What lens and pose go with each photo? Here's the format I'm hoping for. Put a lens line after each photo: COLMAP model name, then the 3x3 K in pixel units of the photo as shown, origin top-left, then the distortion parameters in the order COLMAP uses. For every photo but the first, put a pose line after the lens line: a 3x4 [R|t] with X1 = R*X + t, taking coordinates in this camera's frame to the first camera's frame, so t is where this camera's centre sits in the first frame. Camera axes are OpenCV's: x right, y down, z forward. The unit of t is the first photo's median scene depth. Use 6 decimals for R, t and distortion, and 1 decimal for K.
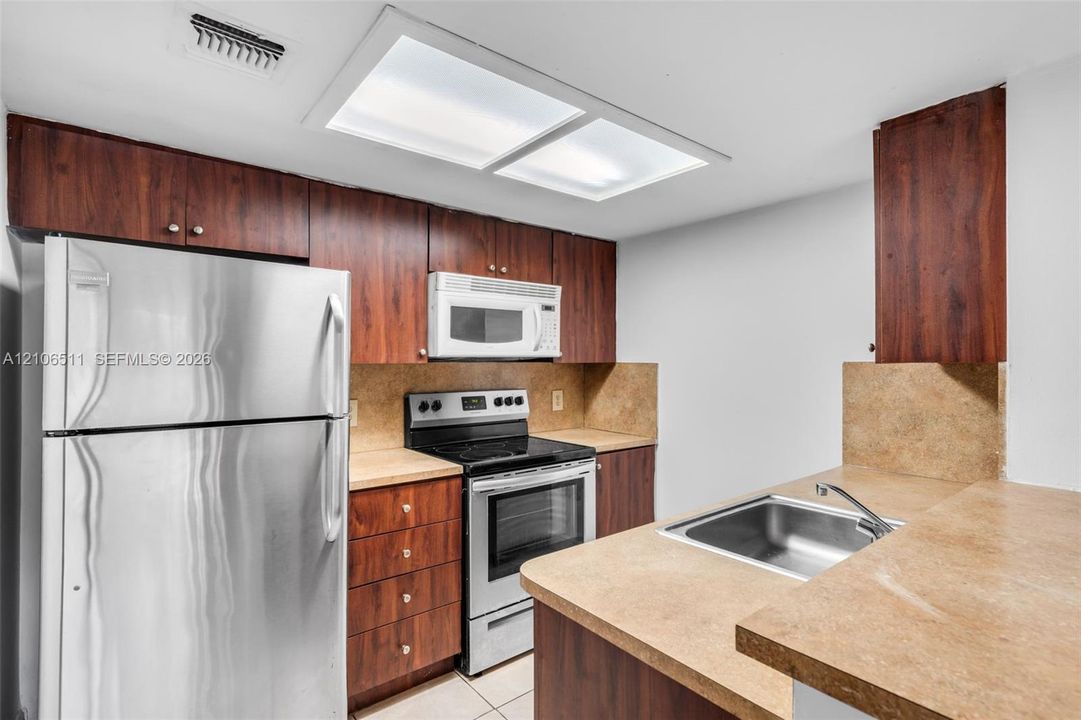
lens RADIAL K [[512.5, 0, 536.2], [0, 512.5, 355.5], [0, 0, 1]] dist [-0.005931, -0.000519]
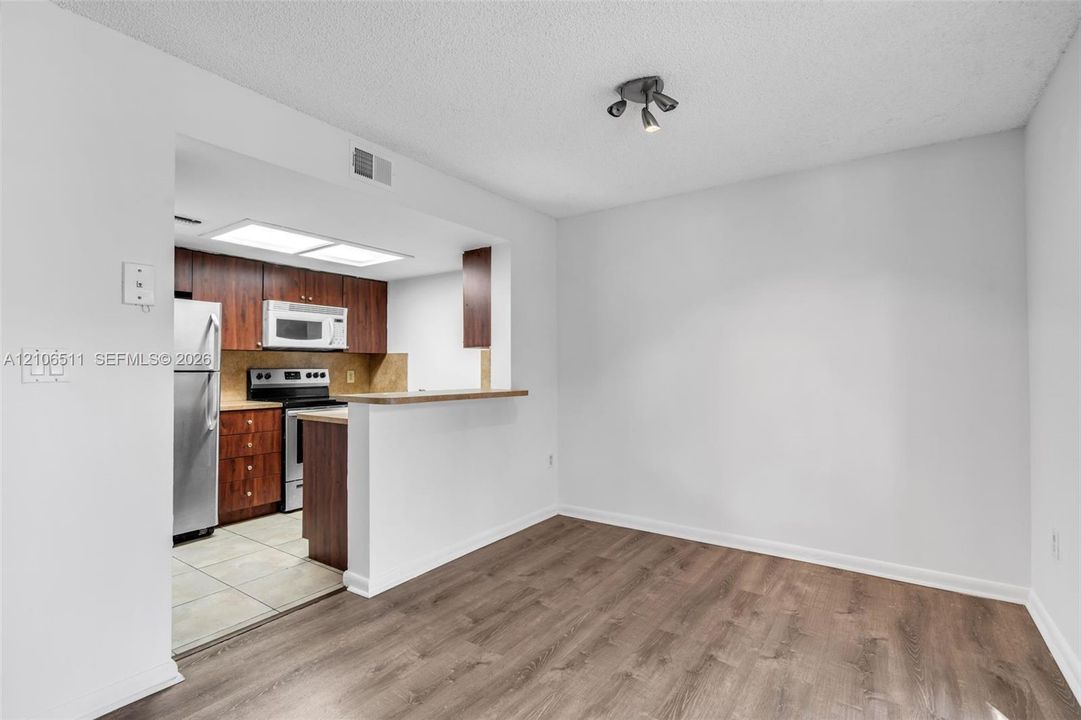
lens RADIAL K [[512.5, 0, 543.1], [0, 512.5, 358.6], [0, 0, 1]] dist [-0.005931, -0.000519]
pose [[0.957625, 0.003682, 0.287995, 0.215795], [-0.001507, 0.999969, -0.007776, 0.057055], [-0.288015, 0.007013, 0.957600, -1.006641]]
